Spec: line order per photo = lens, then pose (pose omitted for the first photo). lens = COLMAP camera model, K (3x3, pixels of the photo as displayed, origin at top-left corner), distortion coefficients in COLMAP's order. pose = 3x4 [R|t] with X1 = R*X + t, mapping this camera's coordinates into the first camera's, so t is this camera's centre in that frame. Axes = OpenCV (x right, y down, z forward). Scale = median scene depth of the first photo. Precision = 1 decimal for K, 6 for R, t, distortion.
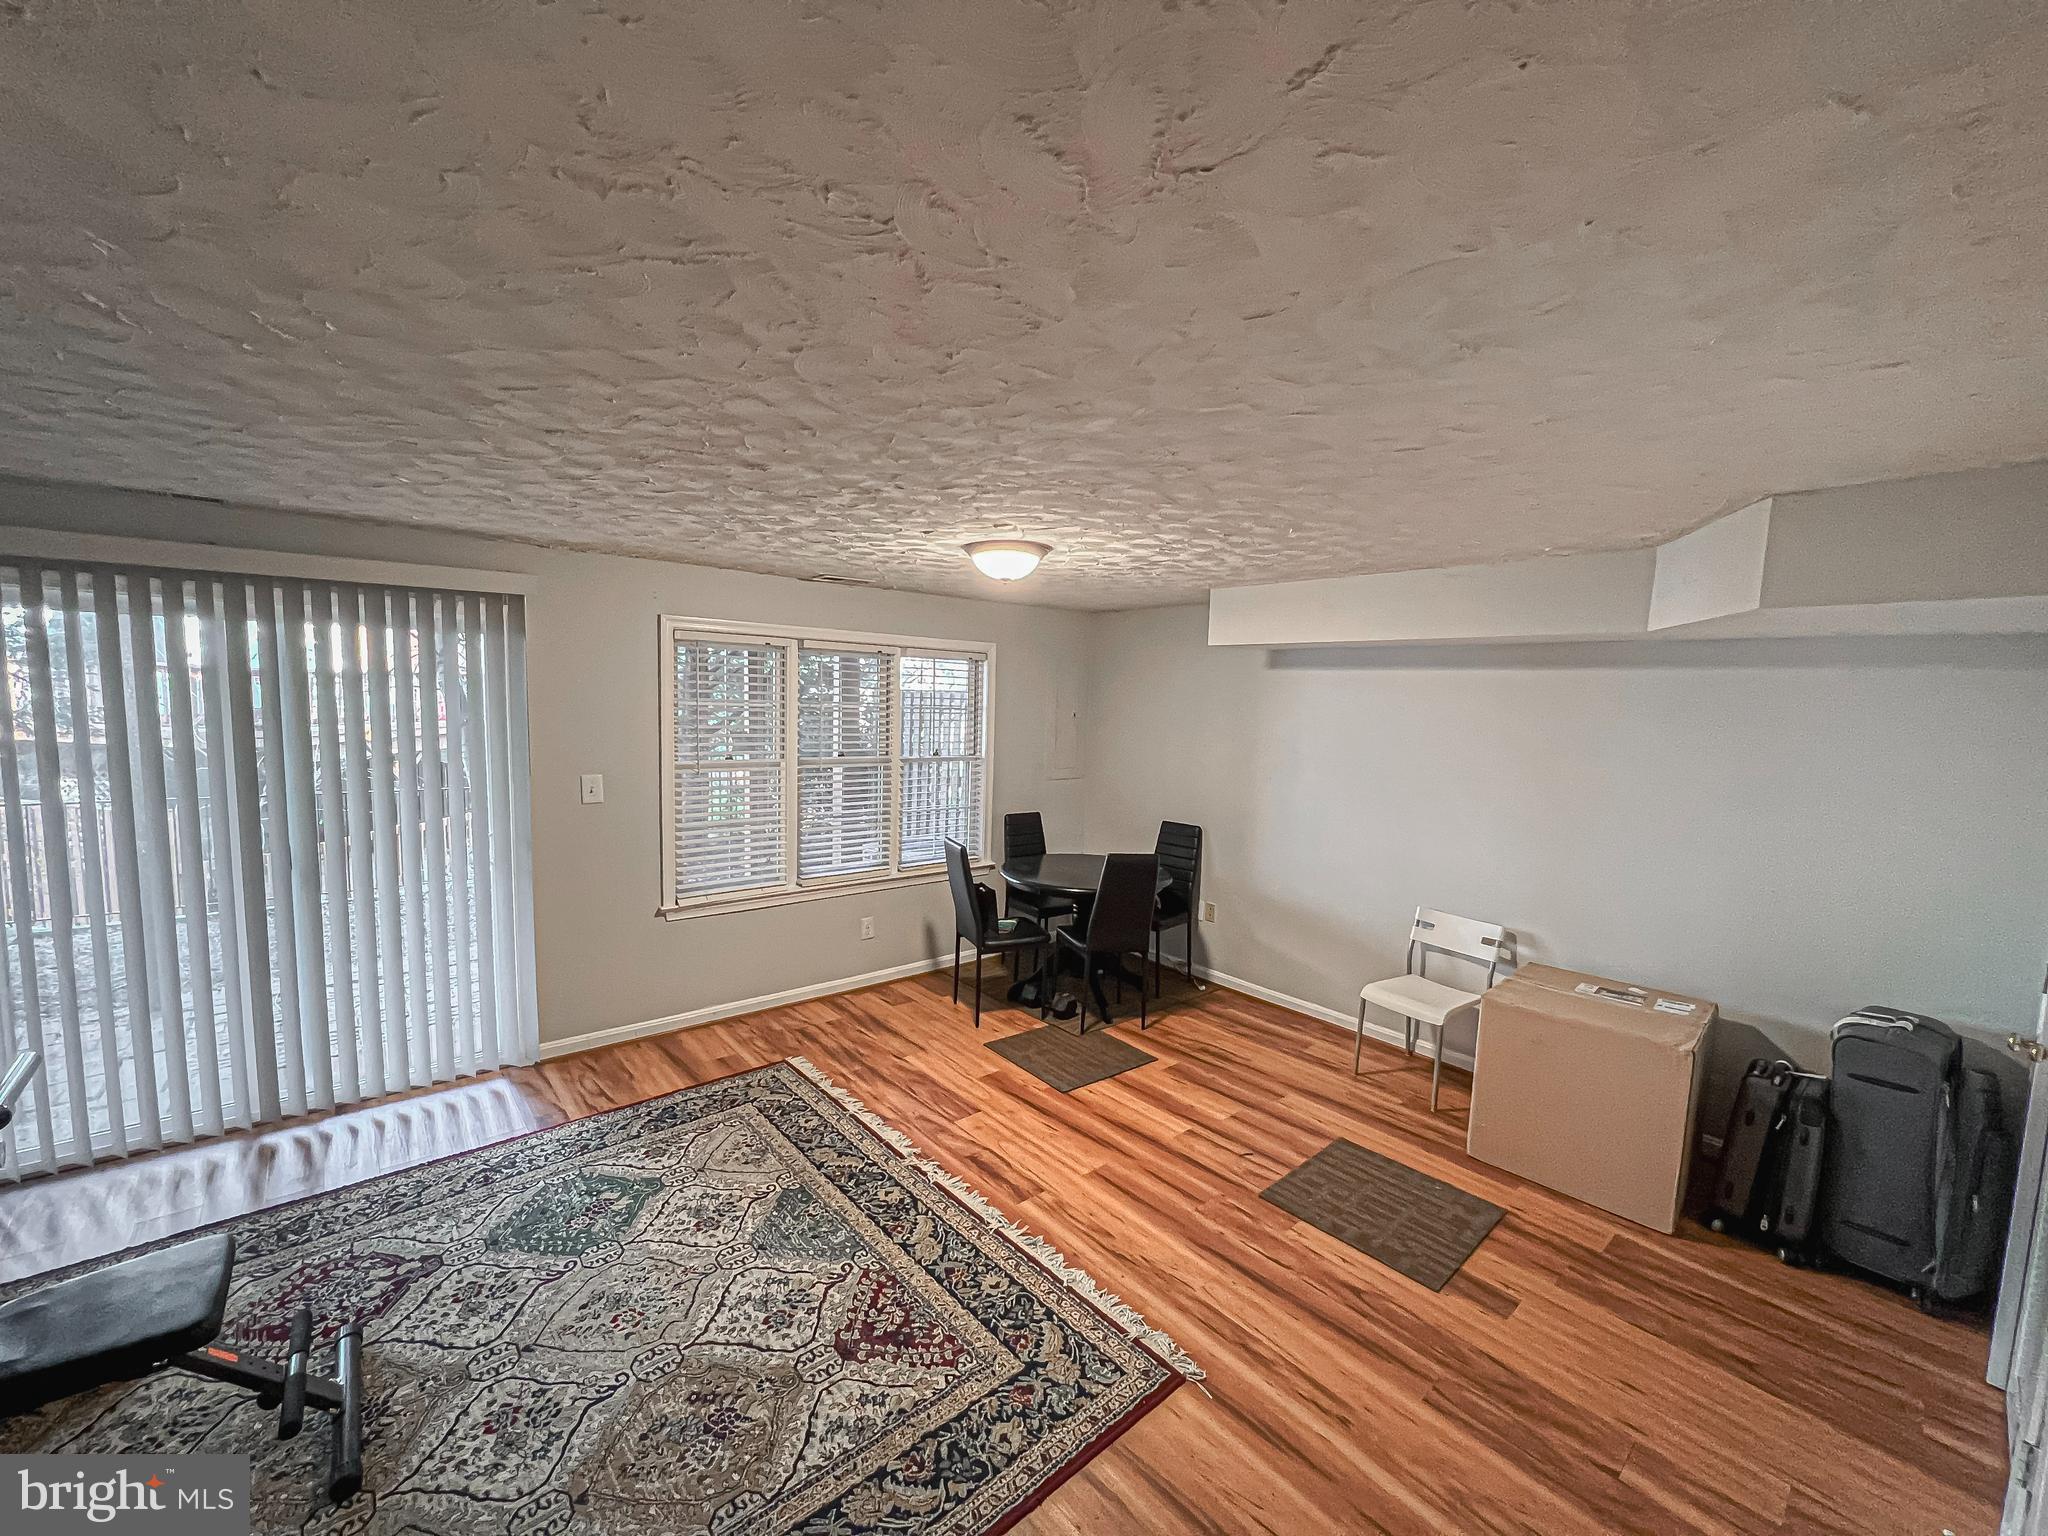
lens RADIAL K [[818.3, 0, 1024.4], [0, 818.3, 775.8], [0, 0, 1]] dist [-0.001236, 0.000541]
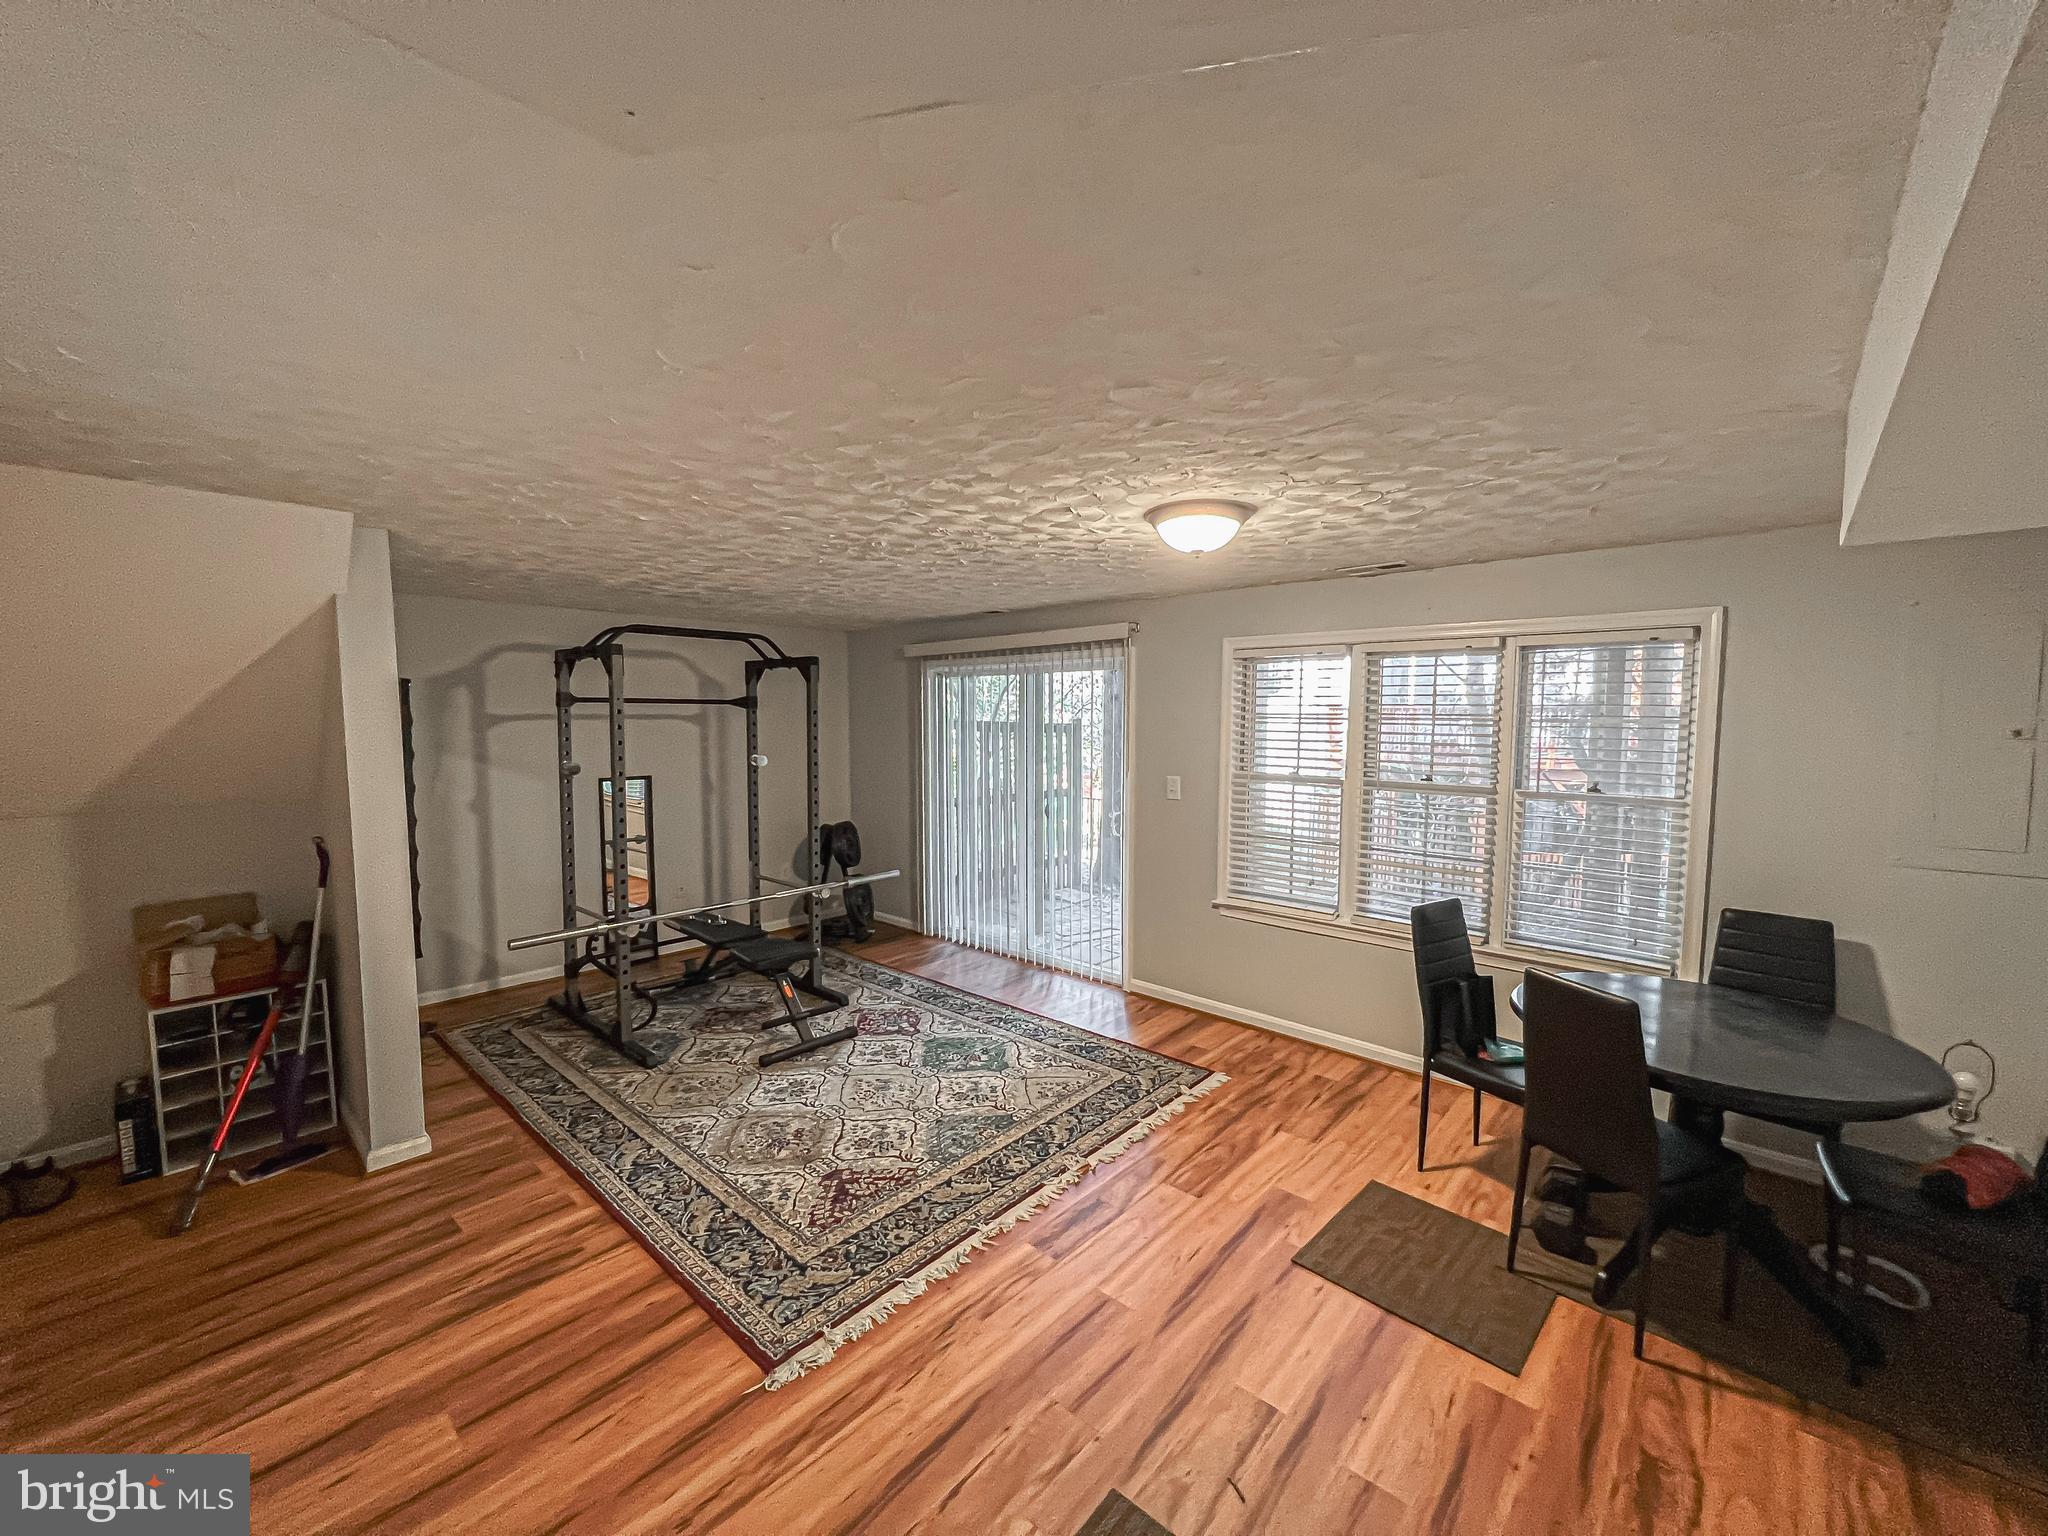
lens RADIAL K [[818.3, 0, 1026.3], [0, 818.3, 776.0], [0, 0, 1]] dist [-0.001236, 0.000541]
pose [[0.125315, 0.046117, -0.991045, 0.891494], [-0.096407, 0.994758, 0.034099, -0.029755], [0.987422, 0.091270, 0.129104, 0.843951]]
